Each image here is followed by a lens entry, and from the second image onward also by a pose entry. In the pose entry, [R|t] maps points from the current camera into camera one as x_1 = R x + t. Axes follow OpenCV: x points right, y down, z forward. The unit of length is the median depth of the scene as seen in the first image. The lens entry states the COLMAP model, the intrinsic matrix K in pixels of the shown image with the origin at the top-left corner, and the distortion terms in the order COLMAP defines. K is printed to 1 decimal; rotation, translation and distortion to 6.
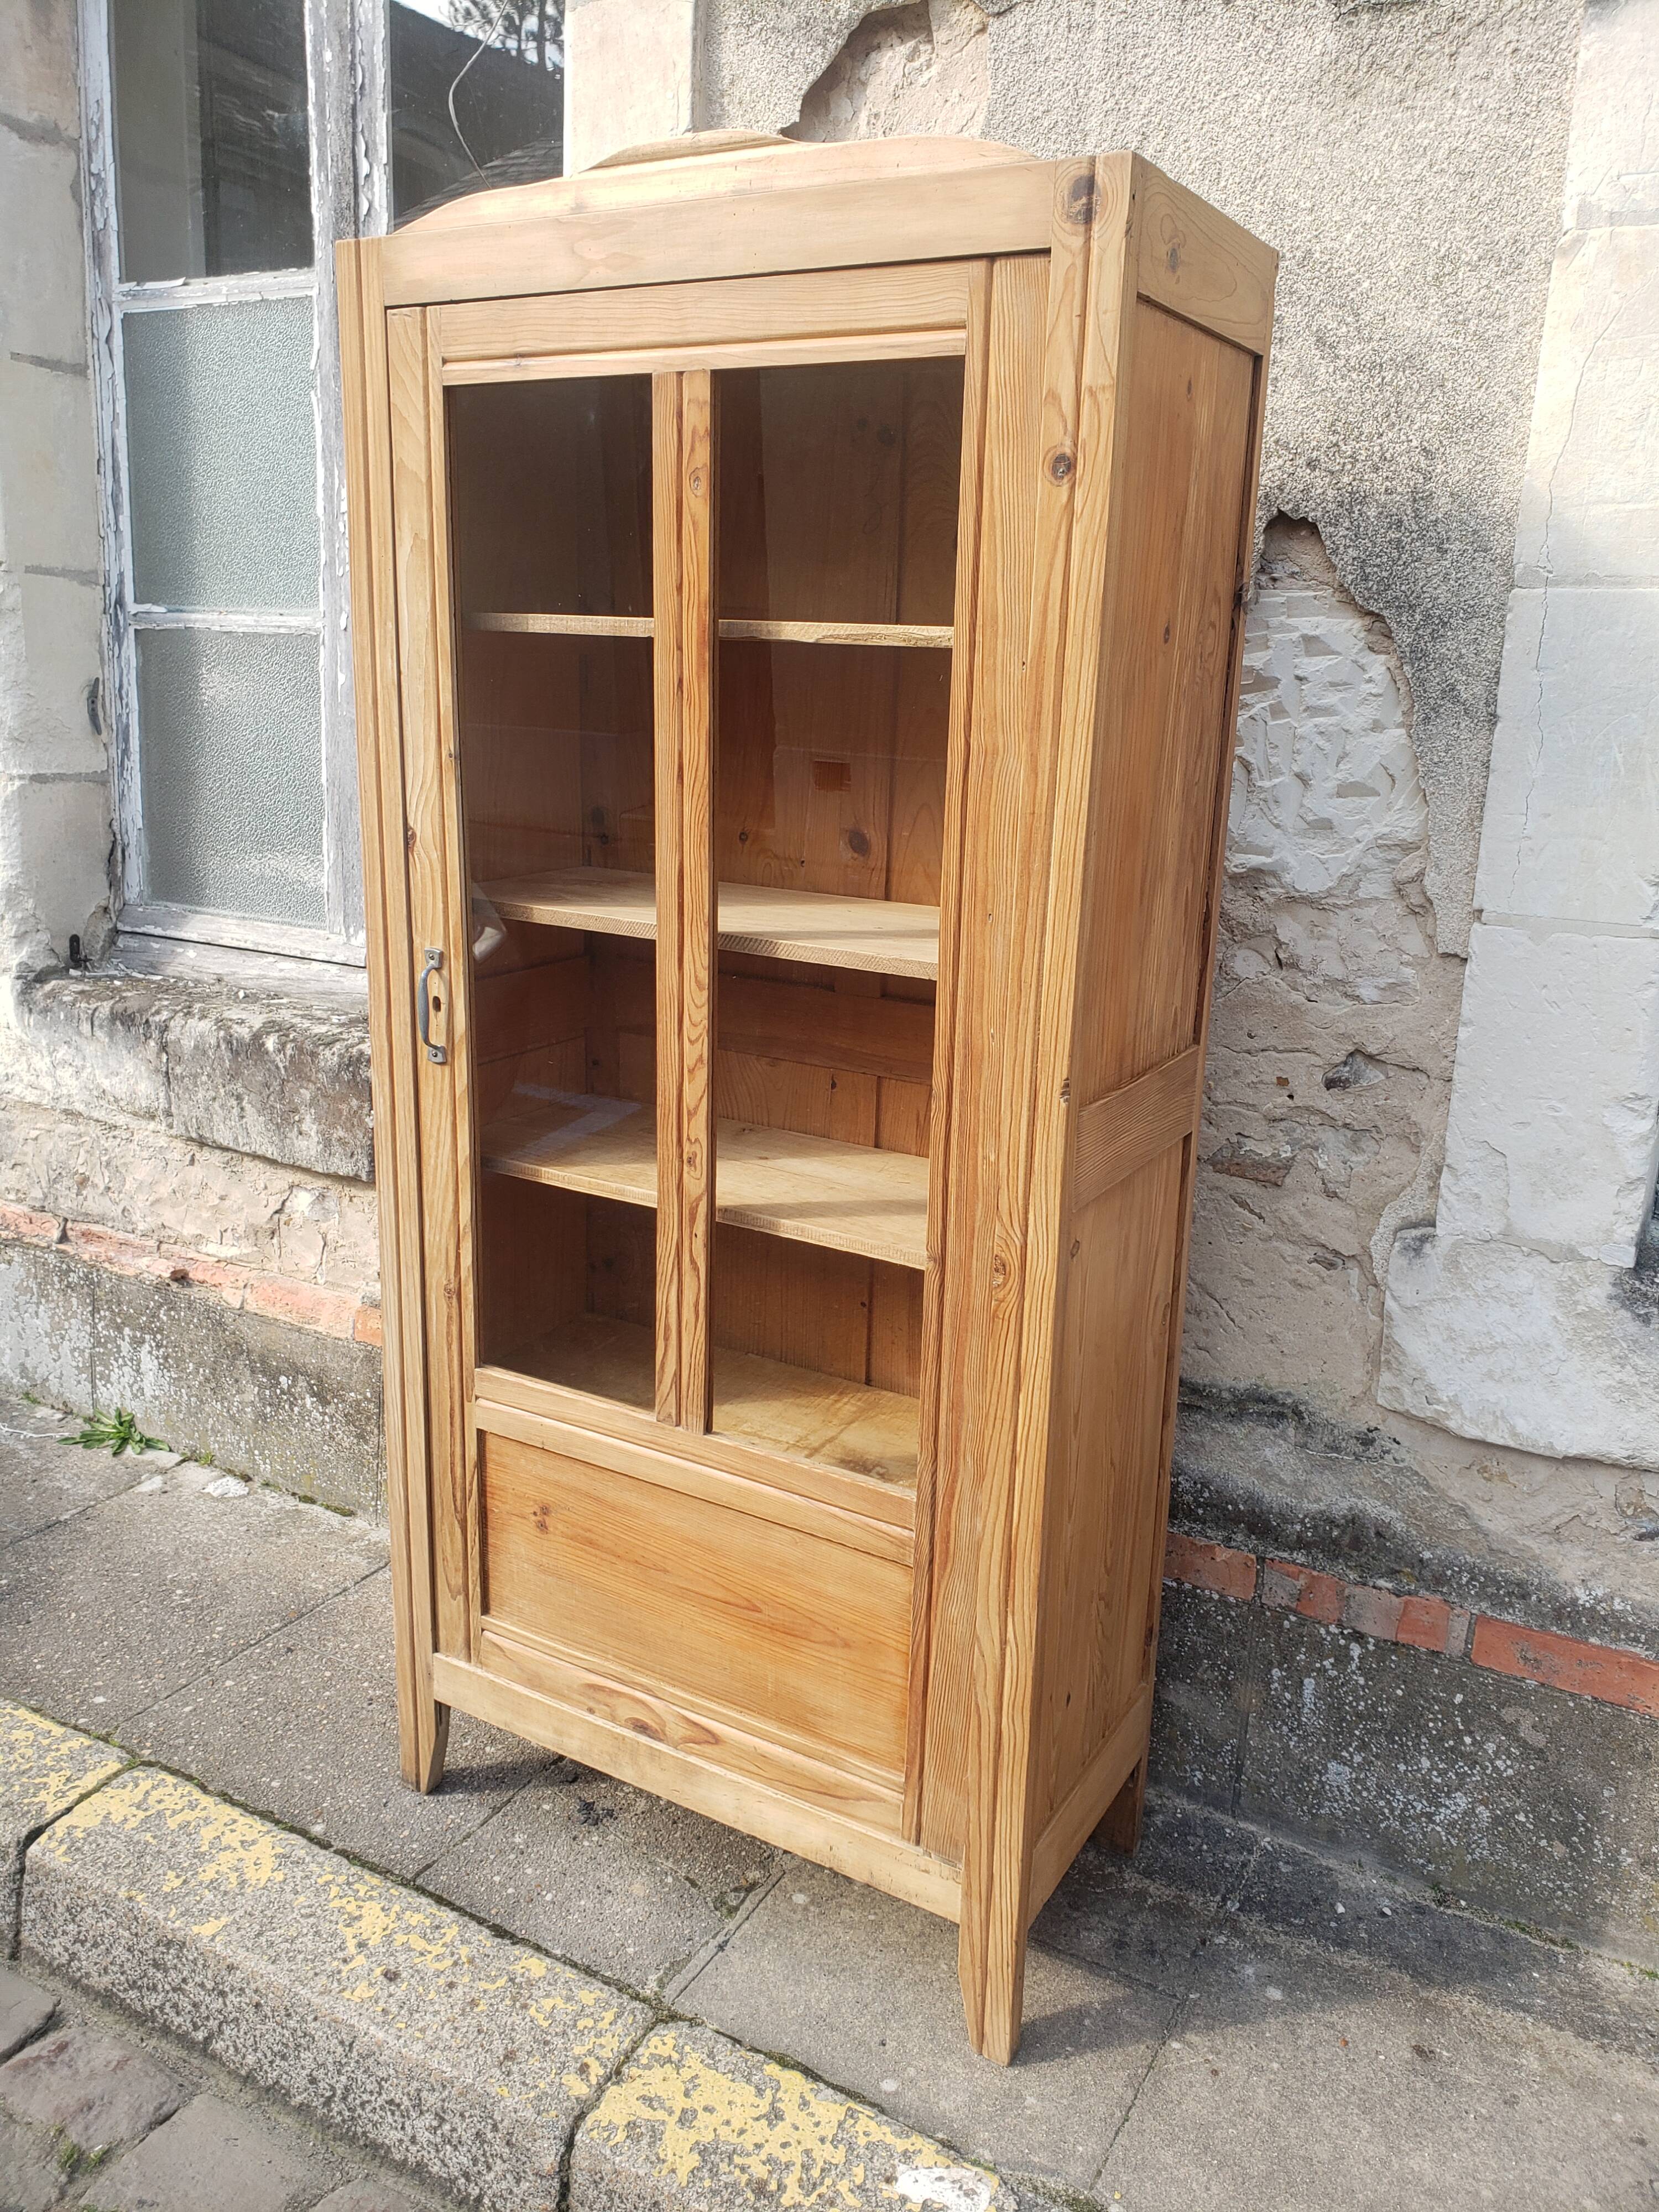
lens RADIAL K [[1727.4, 0, 820.0], [0, 1727.4, 1087.8], [0, 0, 1]] dist [-0.007130, 0.035740]
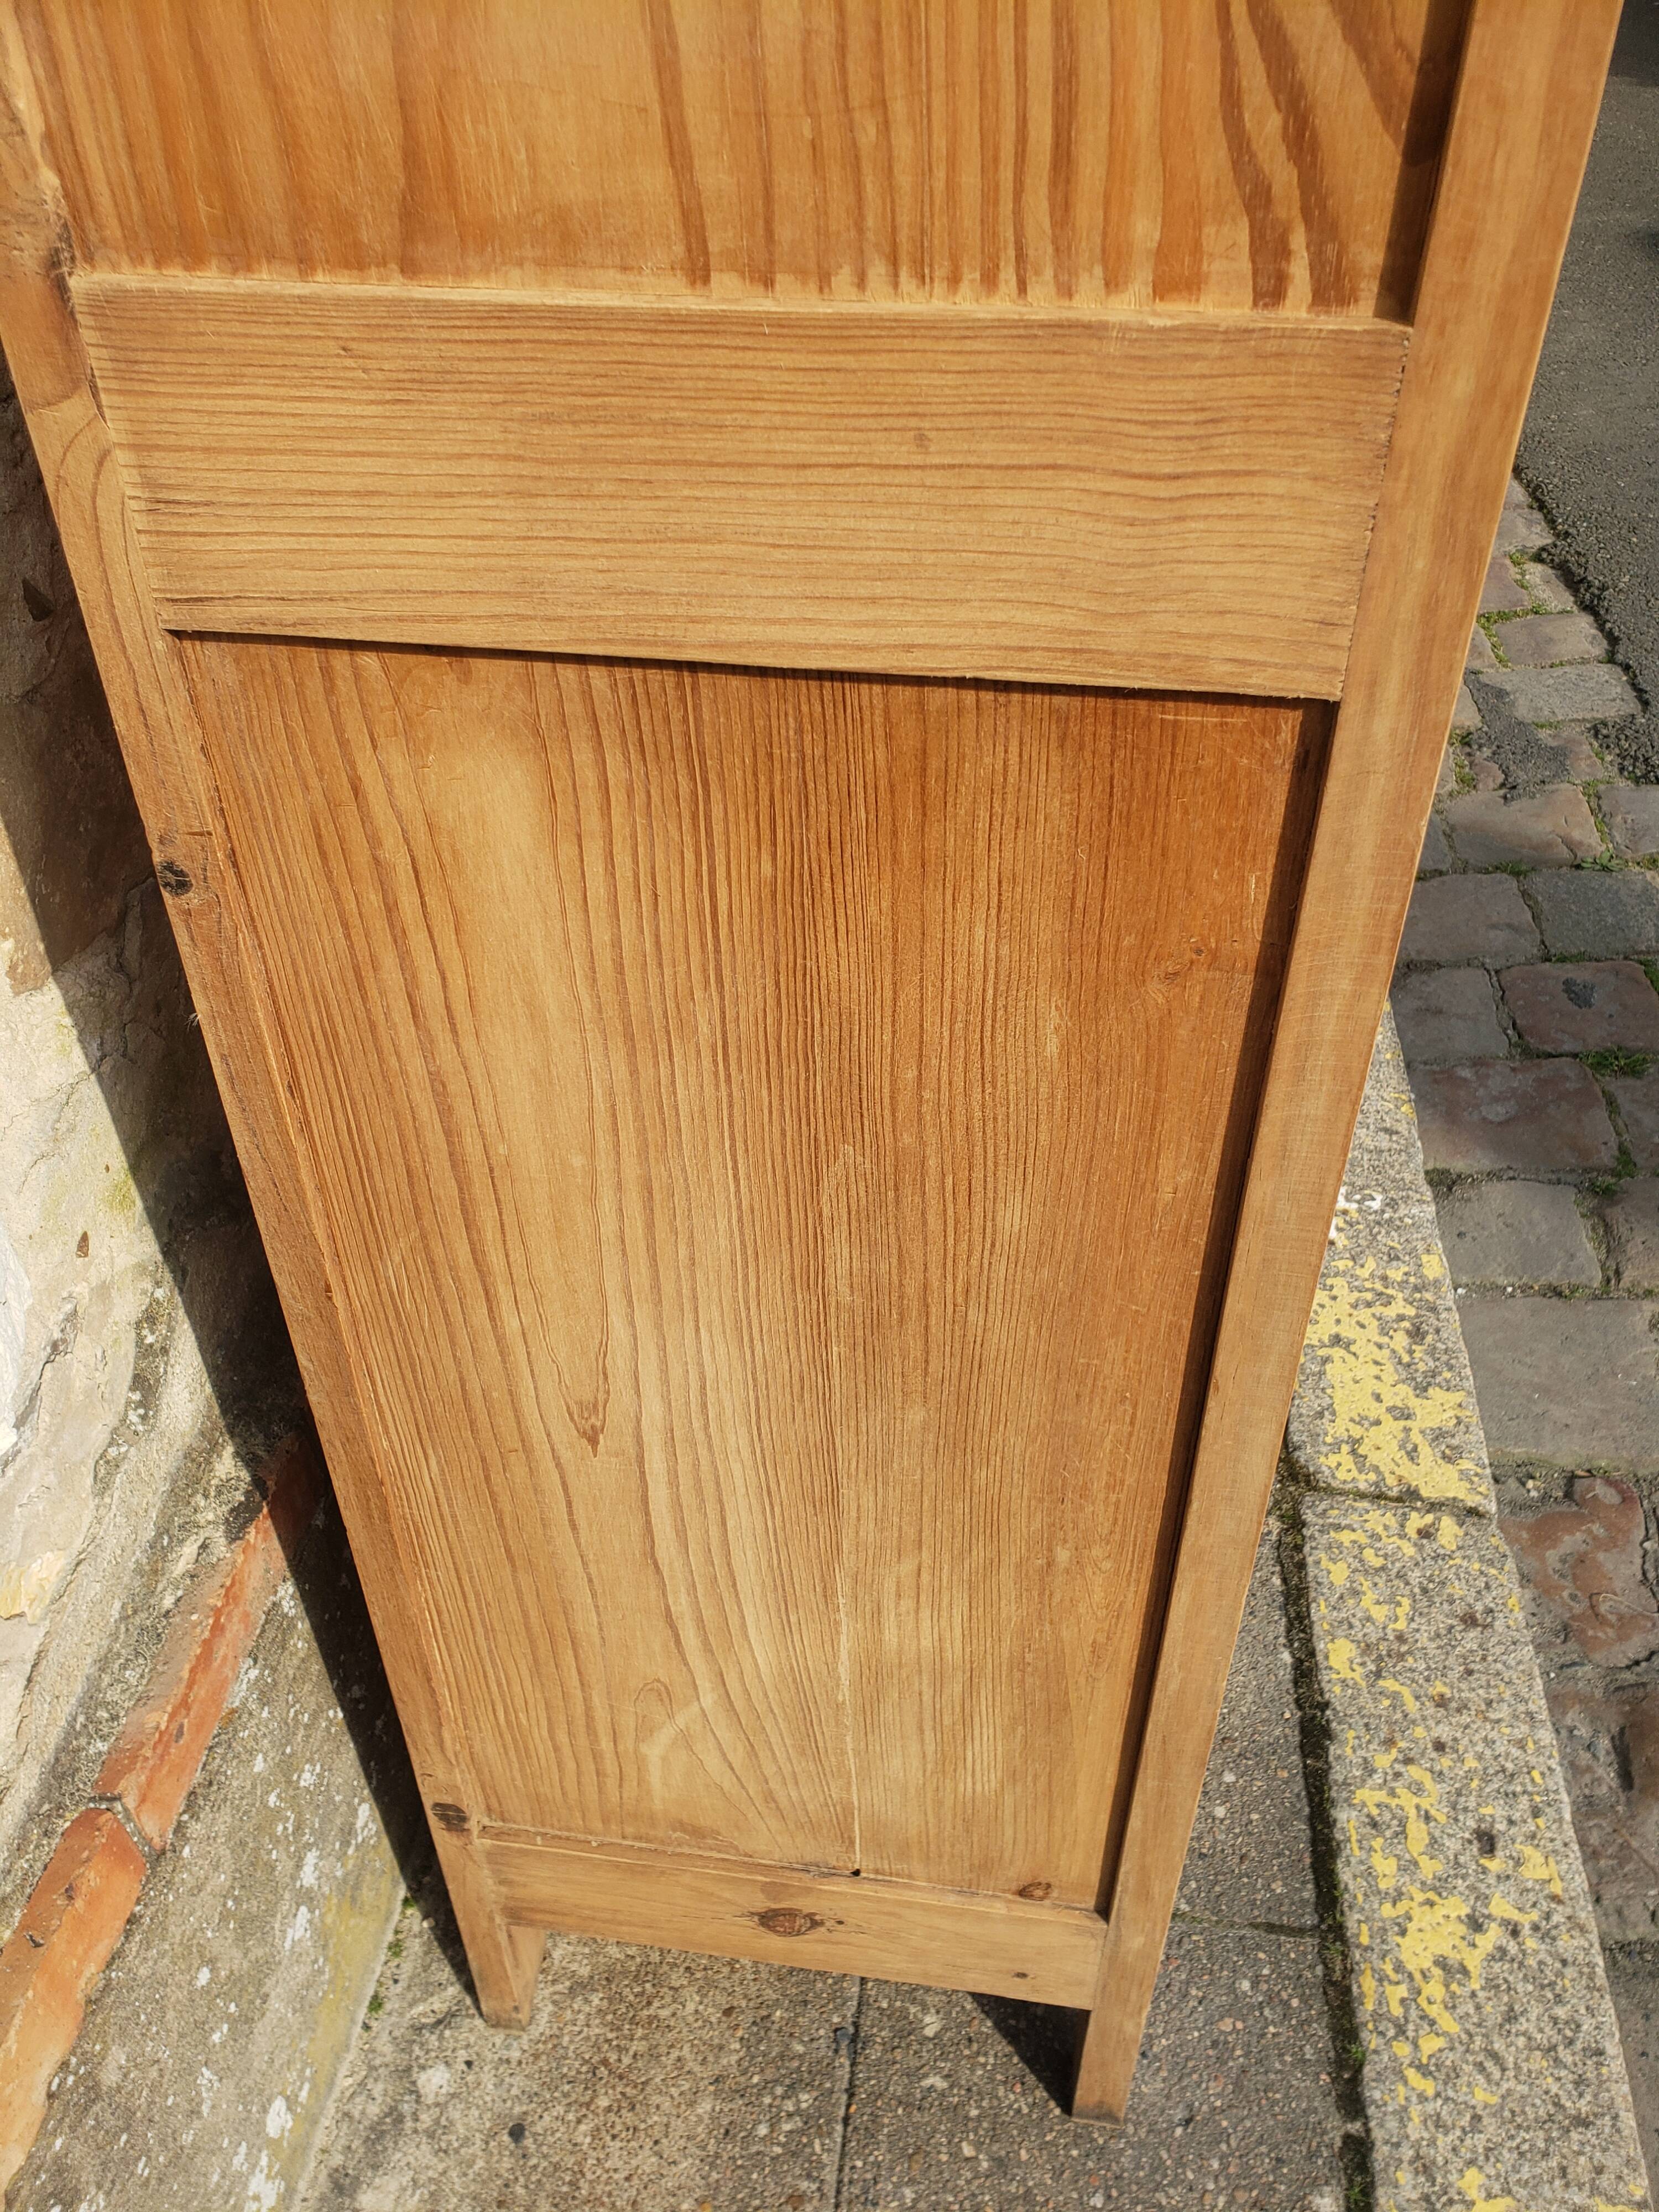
lens RADIAL K [[1727.4, 0, 810.5], [0, 1727.4, 1123.9], [0, 0, 1]] dist [-0.007130, 0.035740]
pose [[-0.371264, -0.605962, 0.703544, -0.452688], [0.240774, 0.668954, 0.703227, -0.162198], [-0.896767, 0.430478, -0.102459, 1.206168]]
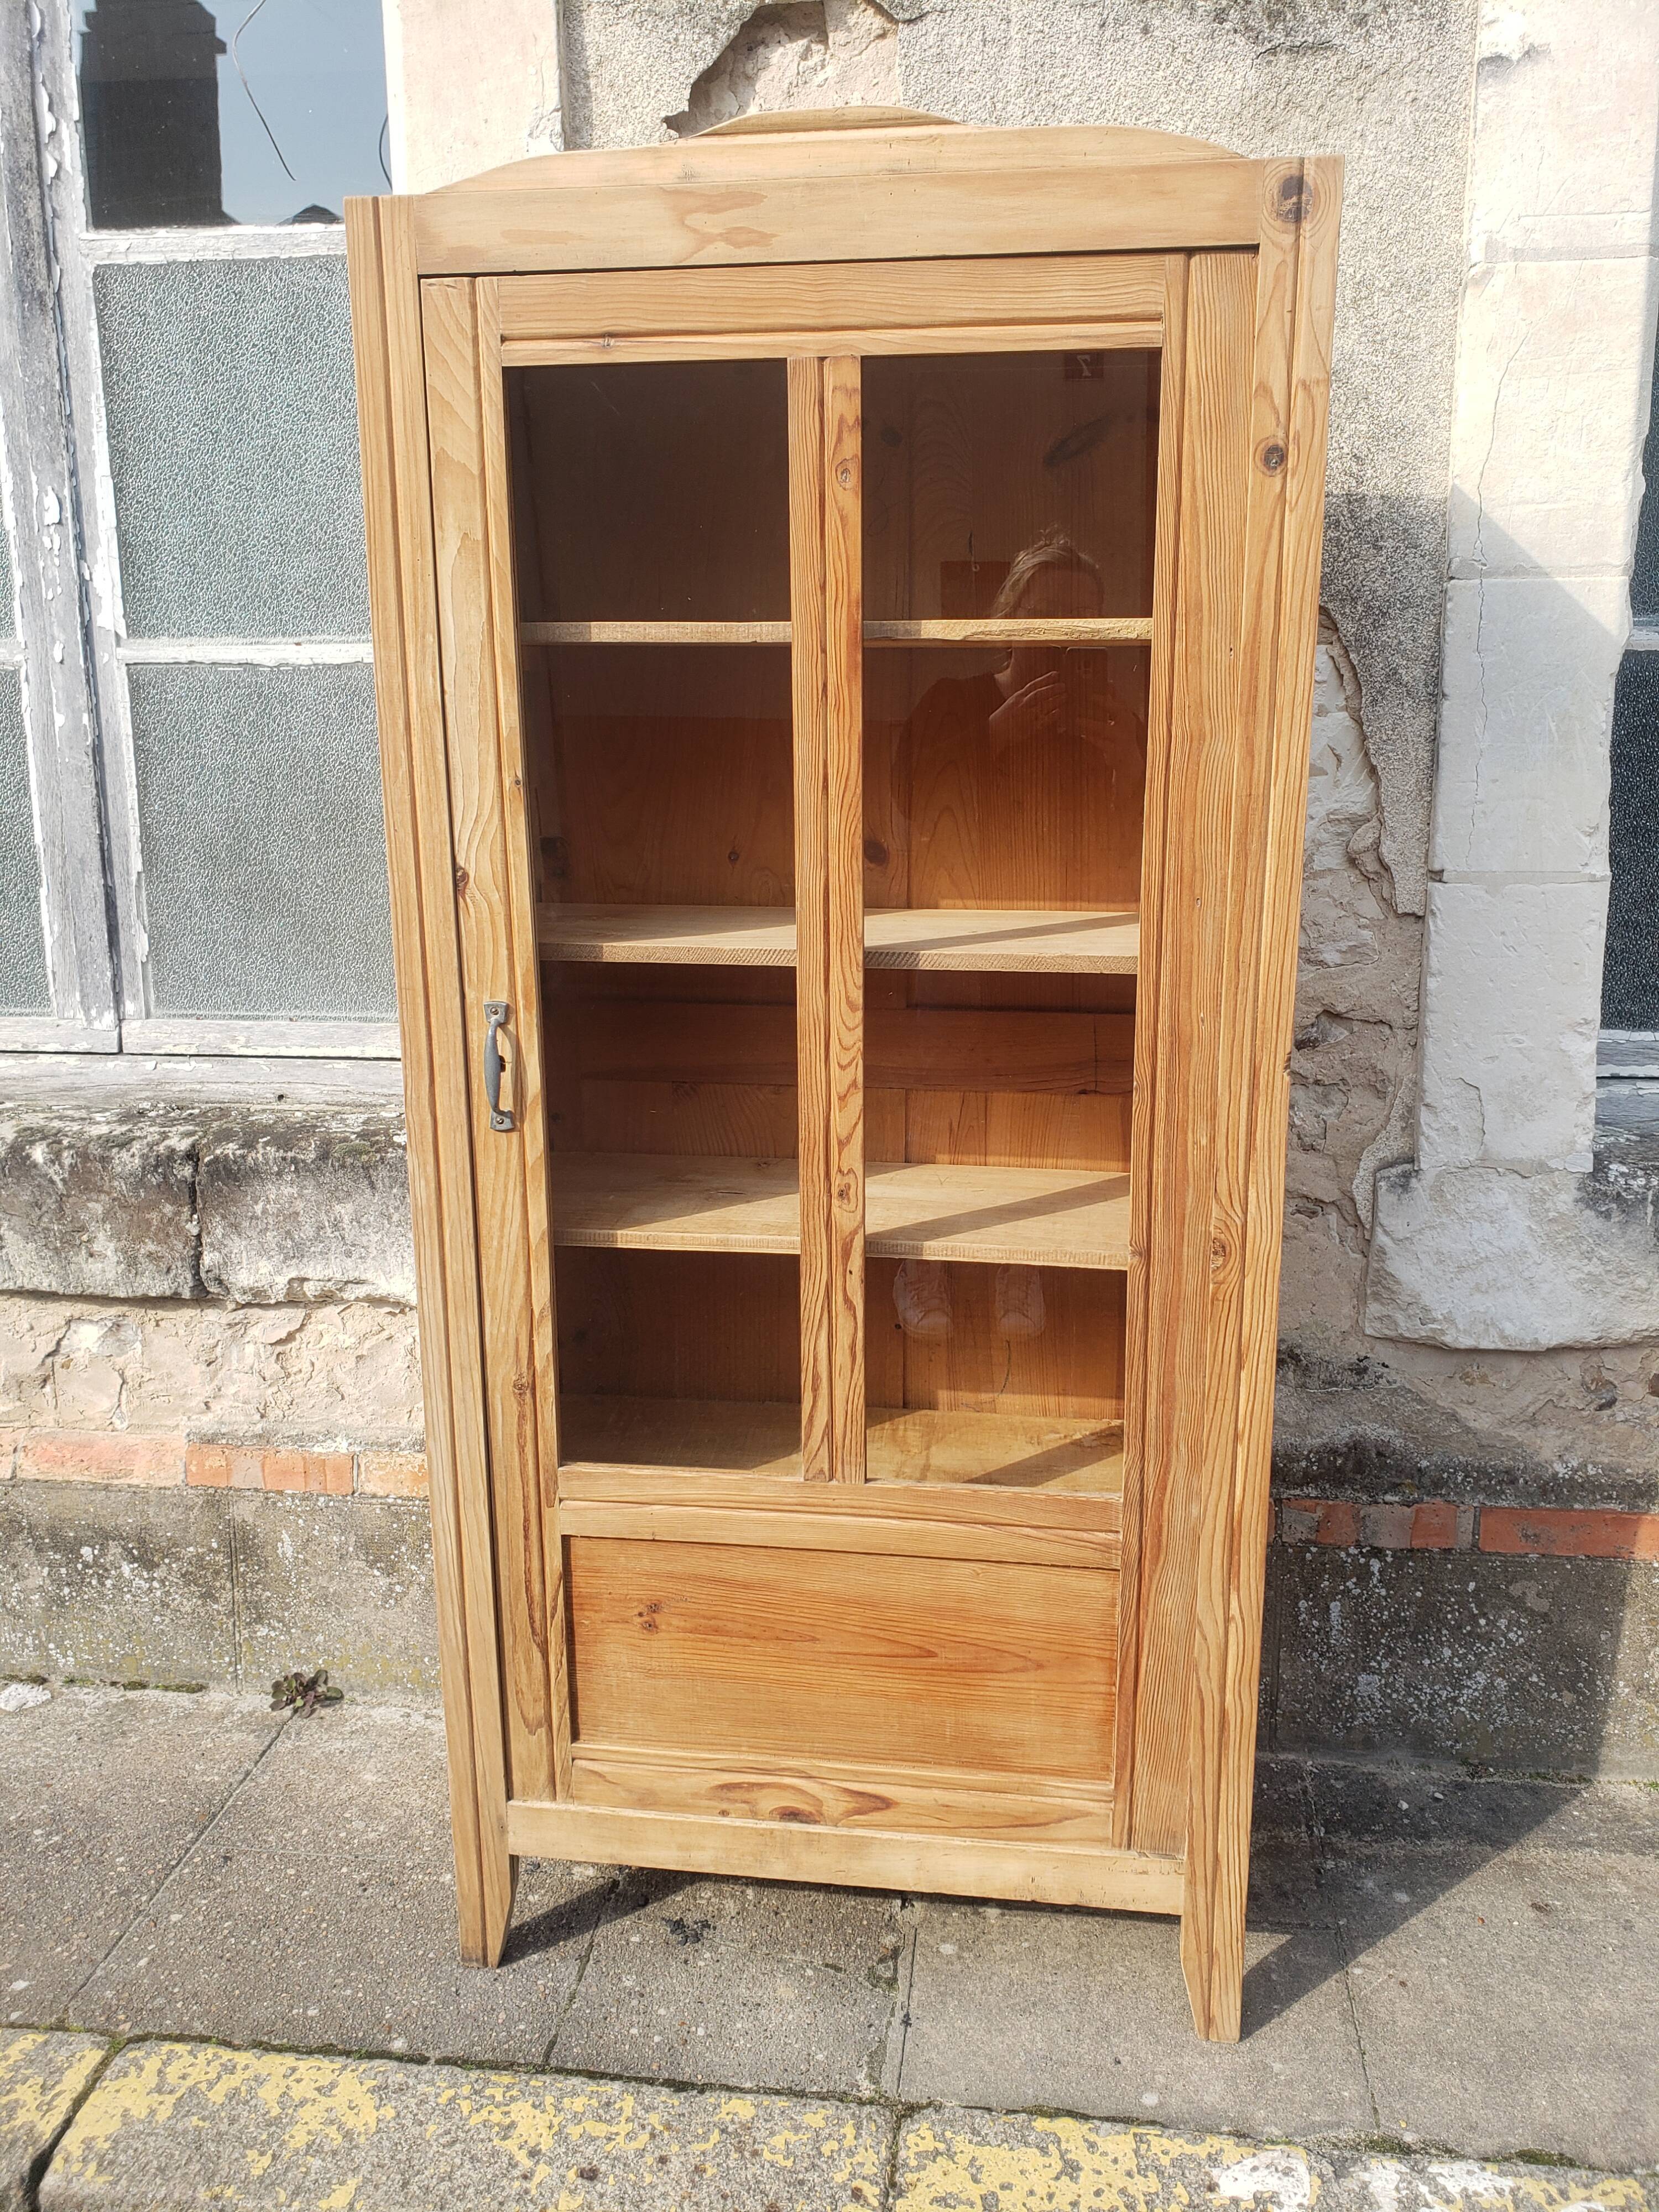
lens RADIAL K [[1727.4, 0, 850.1], [0, 1727.4, 1079.2], [0, 0, 1]] dist [-0.007130, 0.035740]
pose [[0.922819, -0.118641, 0.366510, -0.392839], [0.127010, 0.991901, 0.001290, -0.019879], [-0.363695, 0.045360, 0.930413, 0.116312]]
